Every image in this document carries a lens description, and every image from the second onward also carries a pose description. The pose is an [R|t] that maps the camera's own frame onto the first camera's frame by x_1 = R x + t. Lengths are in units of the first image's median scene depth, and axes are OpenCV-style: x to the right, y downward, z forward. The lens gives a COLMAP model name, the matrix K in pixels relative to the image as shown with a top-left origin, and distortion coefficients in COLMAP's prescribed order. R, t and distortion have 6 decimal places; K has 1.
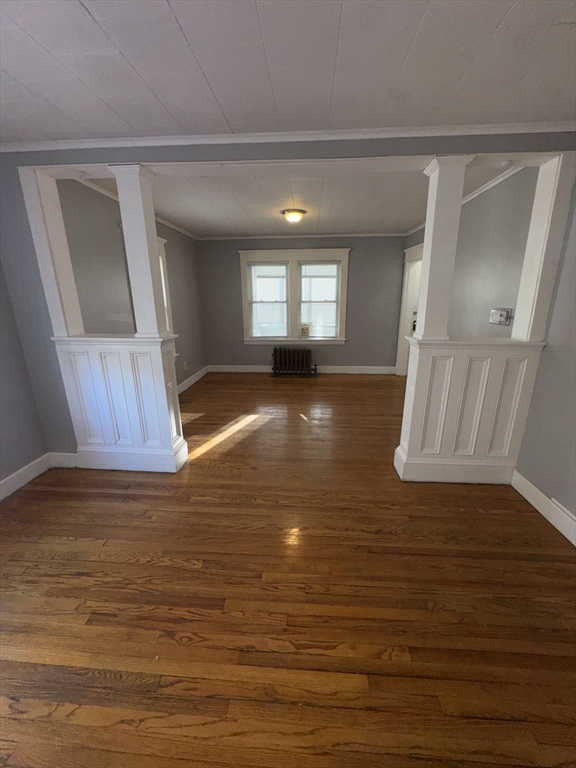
lens RADIAL K [[306.2, 0, 288.0], [0, 306.2, 384.0], [0, 0, 1]] dist [-0.005516, 0.000217]
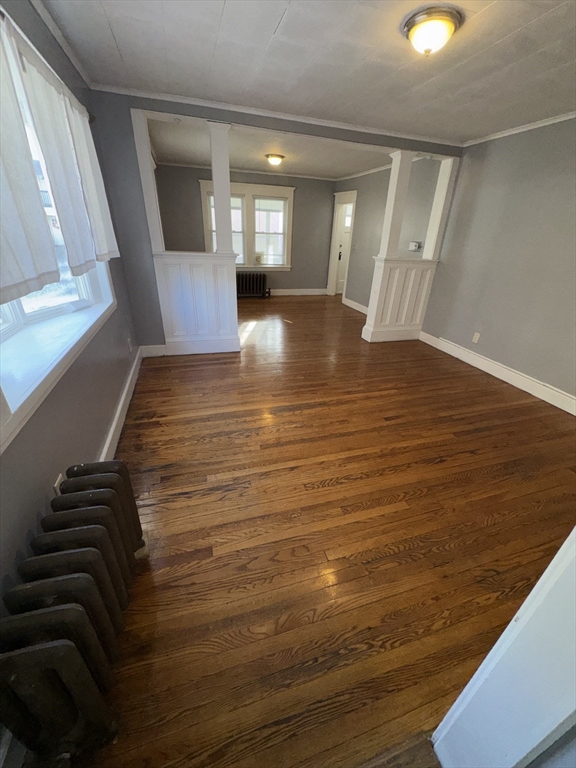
lens RADIAL K [[306.2, 0, 288.0], [0, 306.2, 384.0], [0, 0, 1]] dist [-0.005516, 0.000217]
pose [[0.930708, -0.123563, 0.344259, -0.490427], [0.056582, 0.978518, 0.198244, 0.117155], [-0.361360, -0.165029, 0.917706, -0.345992]]
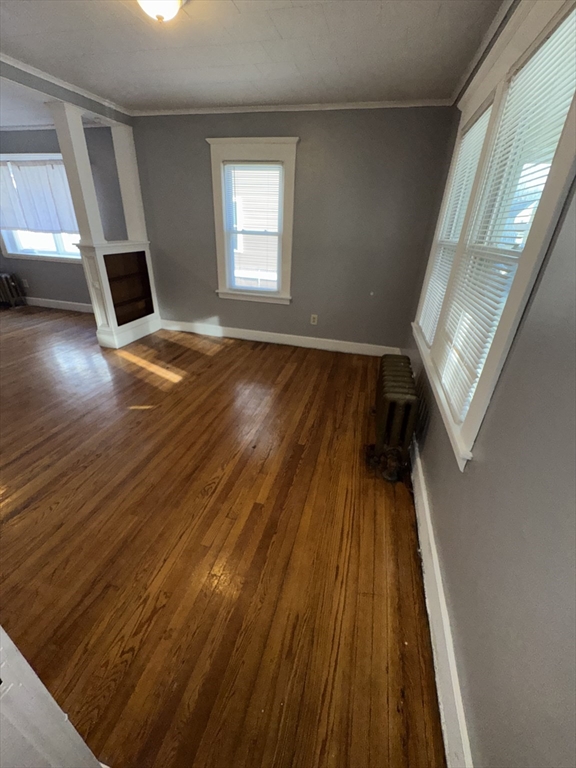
lens RADIAL K [[308.9, 0, 288.6], [0, 308.9, 384.1], [0, 0, 1]] dist [-0.007112, 0.000318]
pose [[-0.189901, 0.446554, -0.874372, 0.576540], [-0.314545, 0.815965, 0.485039, -0.385834], [0.930053, 0.367139, -0.014491, 1.362294]]
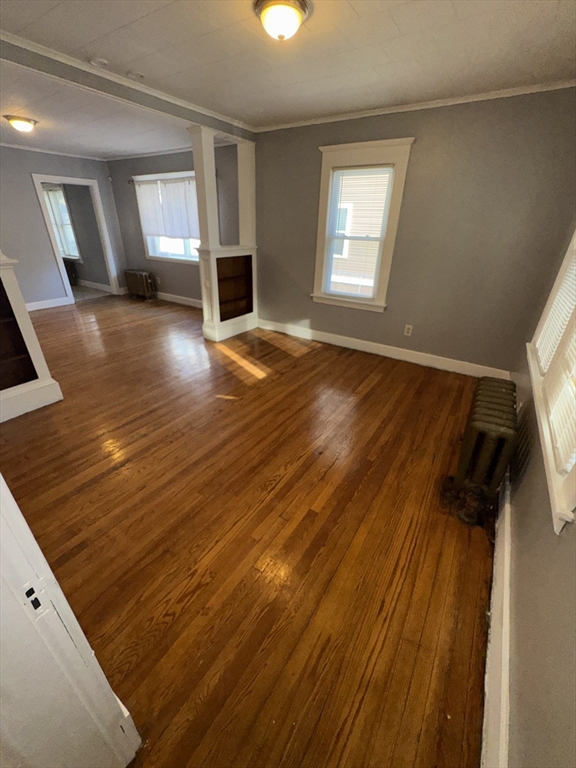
lens RADIAL K [[308.9, 0, 288.6], [0, 308.9, 384.1], [0, 0, 1]] dist [-0.007112, 0.000318]
pose [[-0.488125, 0.387660, -0.781955, 0.560521], [-0.270755, 0.784480, 0.557927, -0.391716], [0.829714, 0.484056, -0.277963, 1.386282]]
